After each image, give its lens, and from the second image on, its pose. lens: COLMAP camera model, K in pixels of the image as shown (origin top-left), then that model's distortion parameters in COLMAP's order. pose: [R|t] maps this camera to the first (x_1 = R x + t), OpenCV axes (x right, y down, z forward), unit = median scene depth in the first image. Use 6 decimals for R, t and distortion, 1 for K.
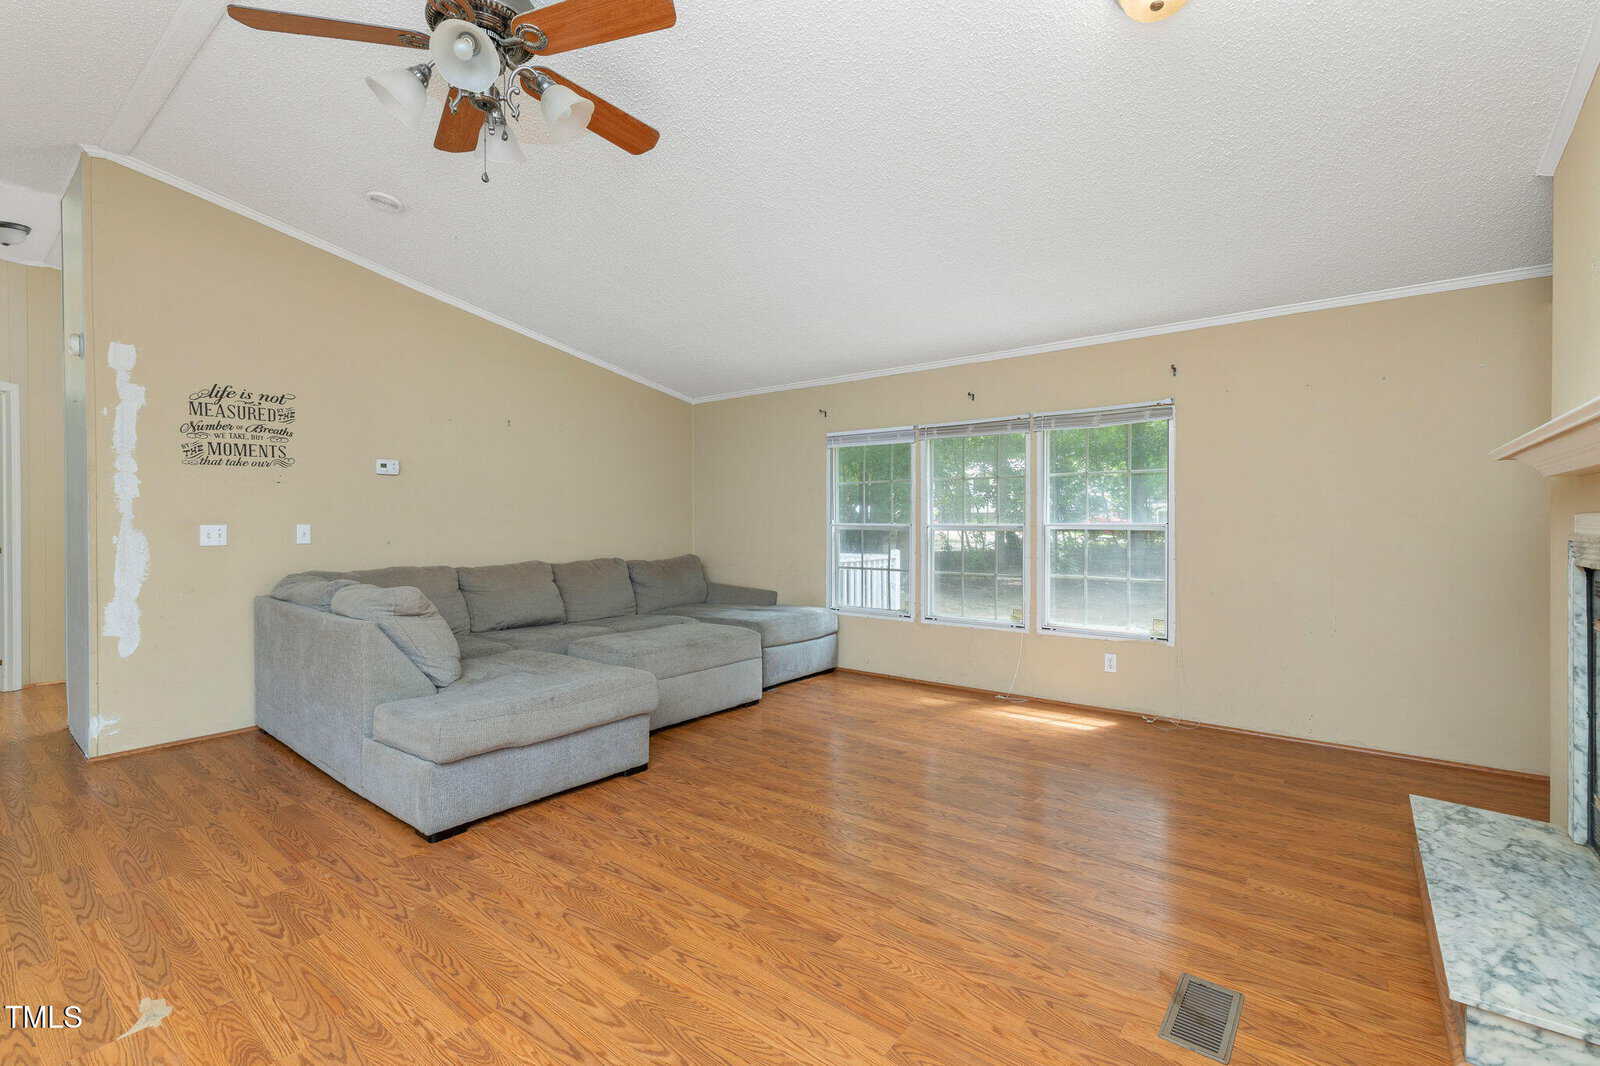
lens RADIAL K [[705.6, 0, 789.2], [0, 705.6, 516.9], [0, 0, 1]] dist [-0.000376, 0.000206]
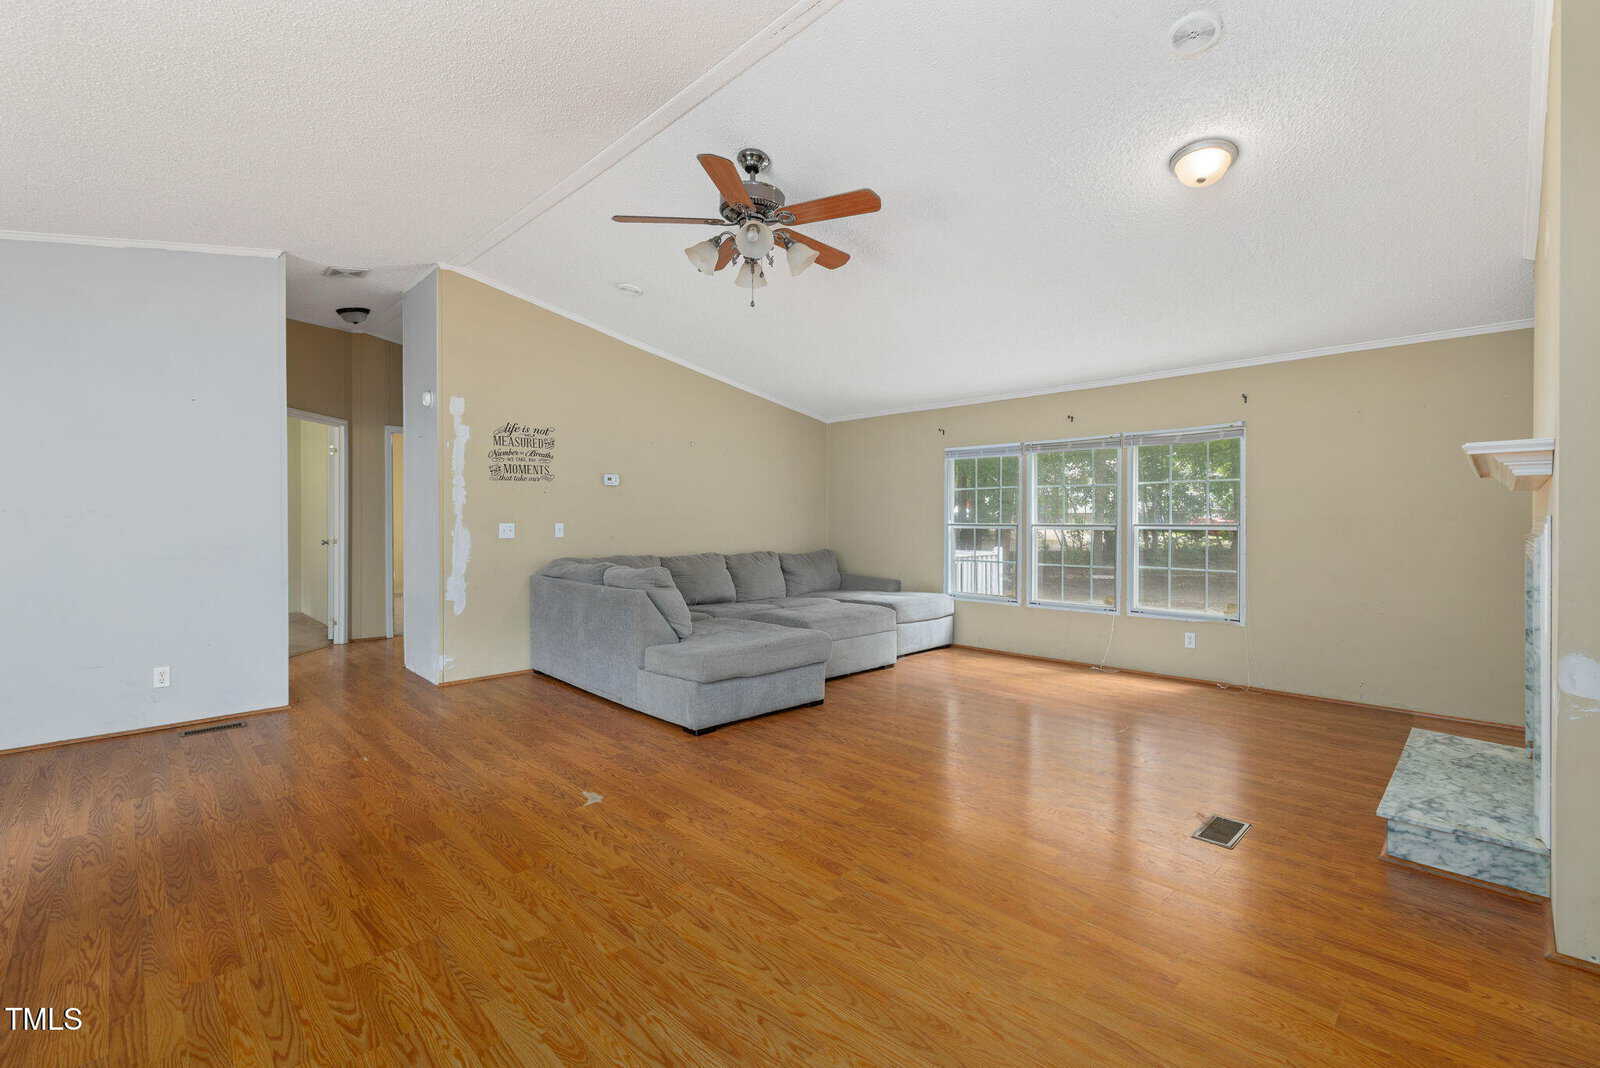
lens RADIAL K [[705.6, 0, 789.2], [0, 705.6, 517.9], [0, 0, 1]] dist [-0.000376, 0.000206]
pose [[0.992322, 0.002536, -0.123658, -0.083934], [-0.002292, 0.999995, 0.002115, -0.003325], [0.123663, -0.001816, 0.992323, -0.307150]]
